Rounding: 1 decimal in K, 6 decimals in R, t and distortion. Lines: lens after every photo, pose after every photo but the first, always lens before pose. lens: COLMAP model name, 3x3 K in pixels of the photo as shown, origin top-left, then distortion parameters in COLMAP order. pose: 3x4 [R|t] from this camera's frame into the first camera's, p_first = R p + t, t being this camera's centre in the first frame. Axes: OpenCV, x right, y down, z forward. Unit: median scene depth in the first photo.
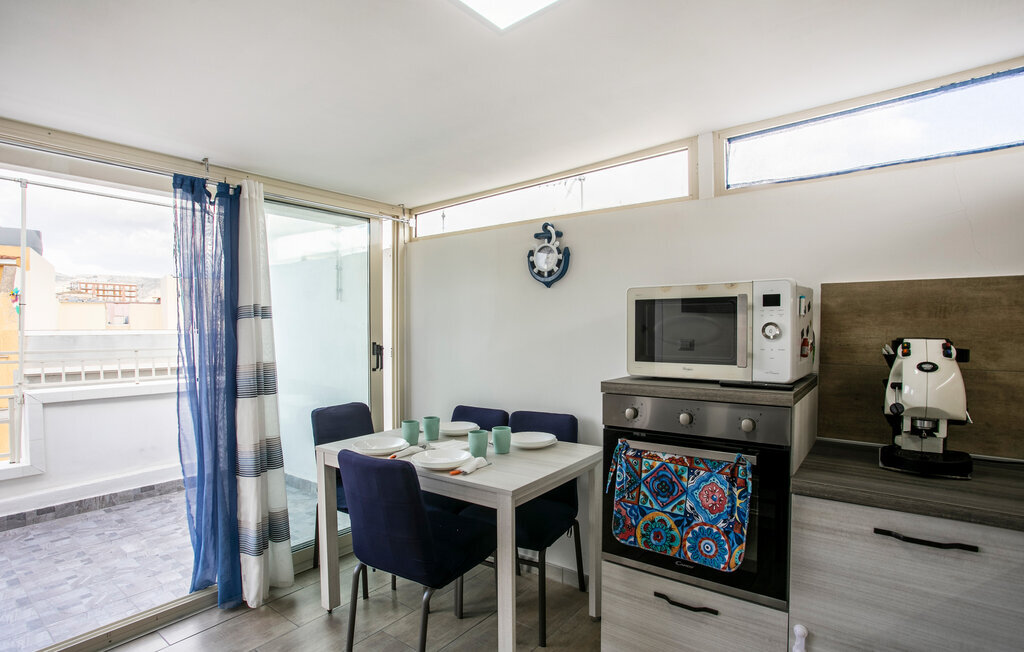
lens RADIAL K [[504.9, 0, 518.1], [0, 504.9, 332.6], [0, 0, 1]] dist [-0.052490, 0.006162]
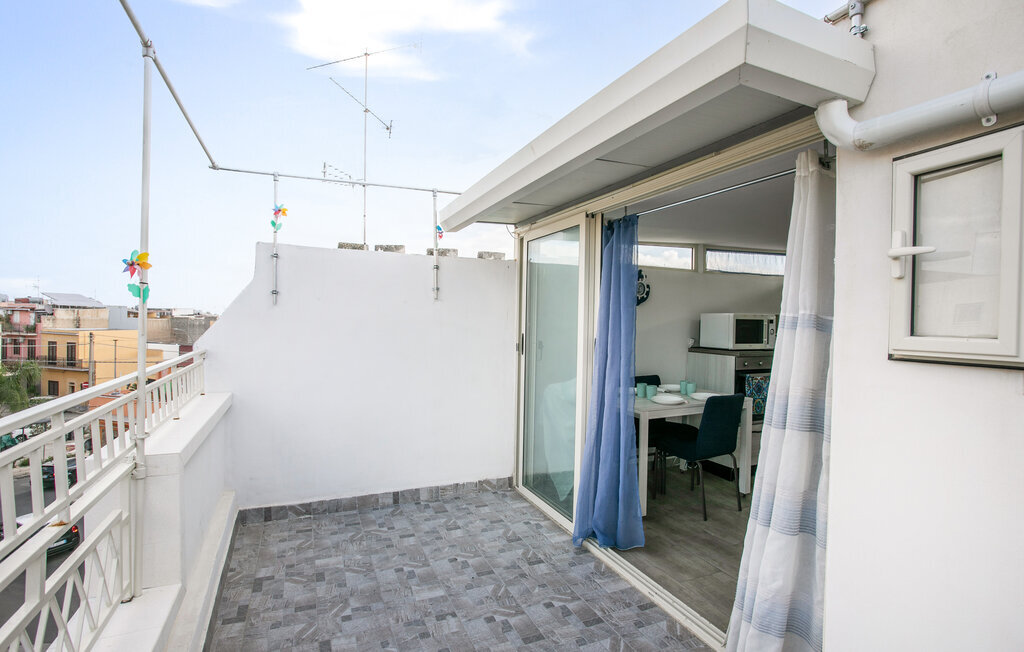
lens RADIAL K [[504.9, 0, 511.6], [0, 504.9, 329.6], [0, 0, 1]] dist [-0.052490, 0.006162]
pose [[0.482258, 0.001172, 0.876028, -1.966098], [-0.003749, 0.999993, 0.000726, -0.008802], [-0.876021, -0.003634, 0.482259, 0.628728]]
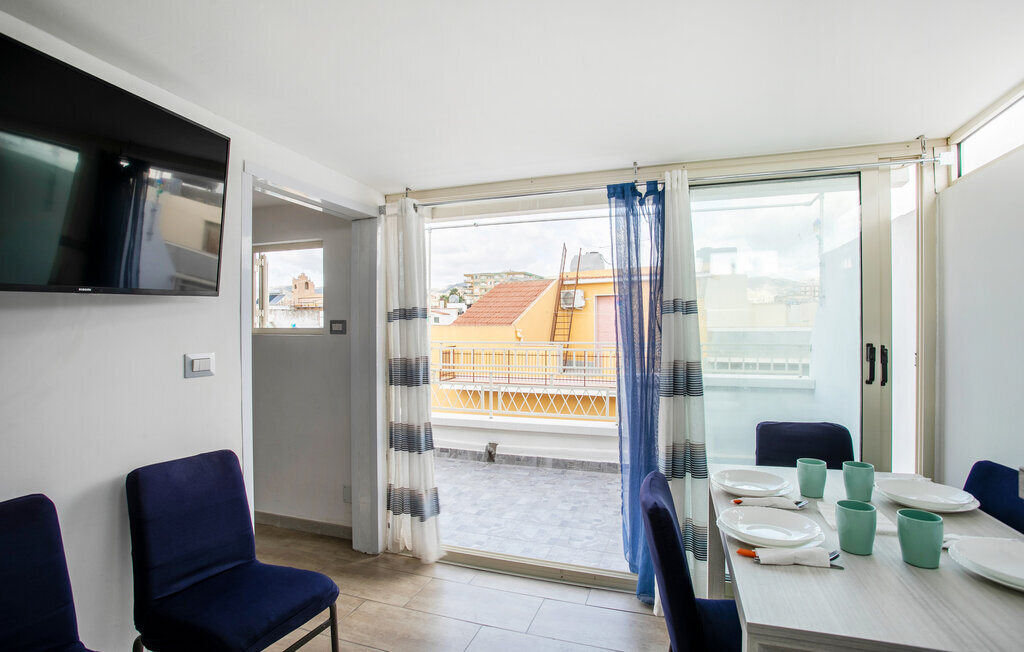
lens RADIAL K [[504.9, 0, 519.7], [0, 504.9, 325.4], [0, 0, 1]] dist [-0.052490, 0.006162]
pose [[0.301906, -0.001912, -0.953336, 0.320802], [-0.006625, 0.999970, -0.004104, -0.000925], [0.953315, 0.007555, 0.301884, 0.460505]]
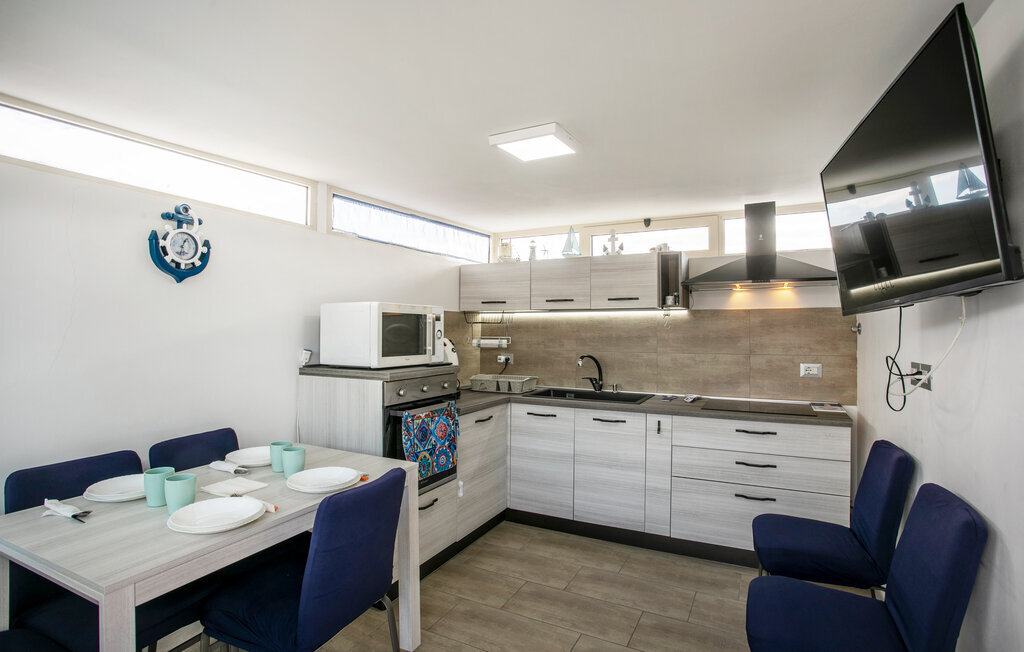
lens RADIAL K [[504.9, 0, 513.0], [0, 504.9, 329.5], [0, 0, 1]] dist [-0.052490, 0.006162]
pose [[-0.167458, 0.010318, 0.985825, -0.939194], [0.016753, 0.999831, -0.007619, -0.001946], [-0.985737, 0.015240, -0.167602, 0.707952]]
